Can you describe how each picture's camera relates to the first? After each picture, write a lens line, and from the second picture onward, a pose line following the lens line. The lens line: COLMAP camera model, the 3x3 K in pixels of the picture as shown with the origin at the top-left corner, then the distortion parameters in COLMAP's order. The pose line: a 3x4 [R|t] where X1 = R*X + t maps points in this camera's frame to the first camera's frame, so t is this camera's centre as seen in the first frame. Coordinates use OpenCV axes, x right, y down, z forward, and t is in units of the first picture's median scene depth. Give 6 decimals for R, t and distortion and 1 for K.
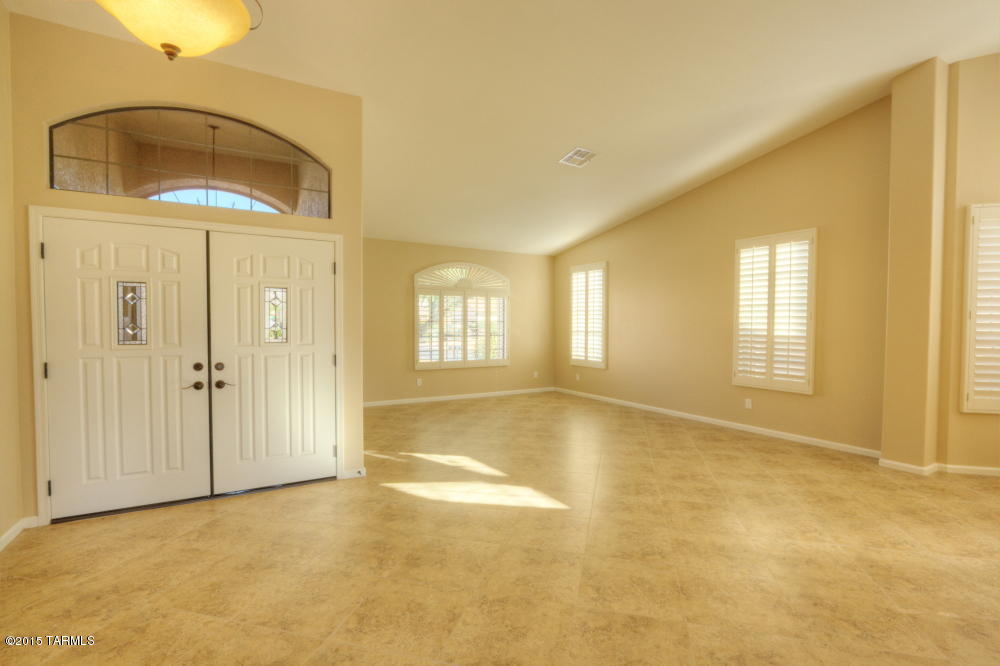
lens RADIAL K [[464.6, 0, 505.3], [0, 464.6, 330.8], [0, 0, 1]] dist [-0.018672, 0.003668]
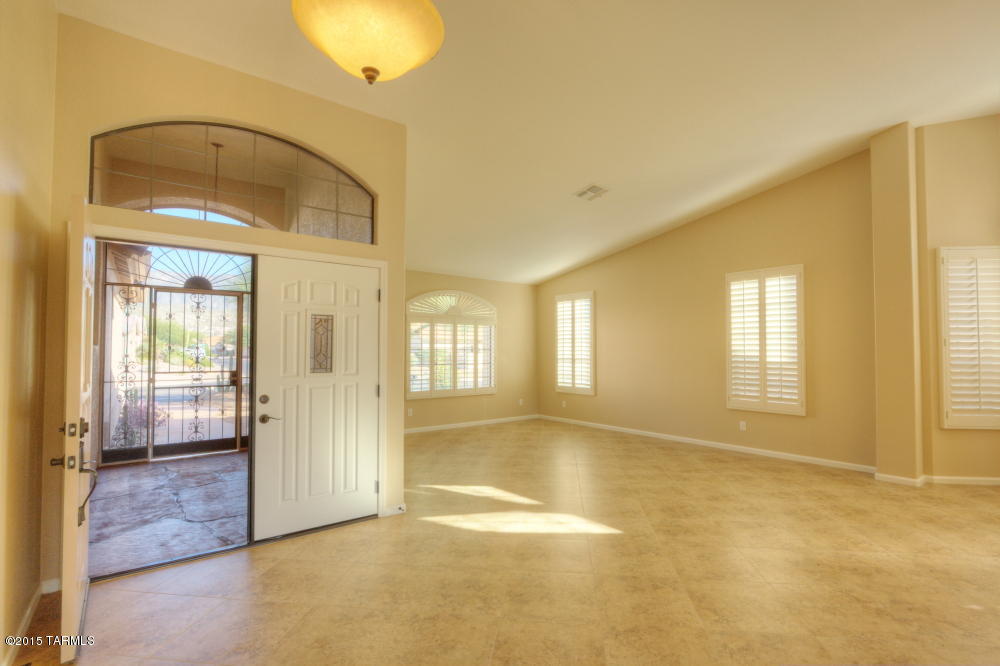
lens RADIAL K [[464.6, 0, 504.7], [0, 464.6, 331.6], [0, 0, 1]] dist [-0.018672, 0.003668]
pose [[0.991395, 0.002219, 0.130888, -0.216525], [0.005264, 0.998372, -0.056797, -0.002469], [-0.130801, 0.056997, 0.989769, 0.007924]]
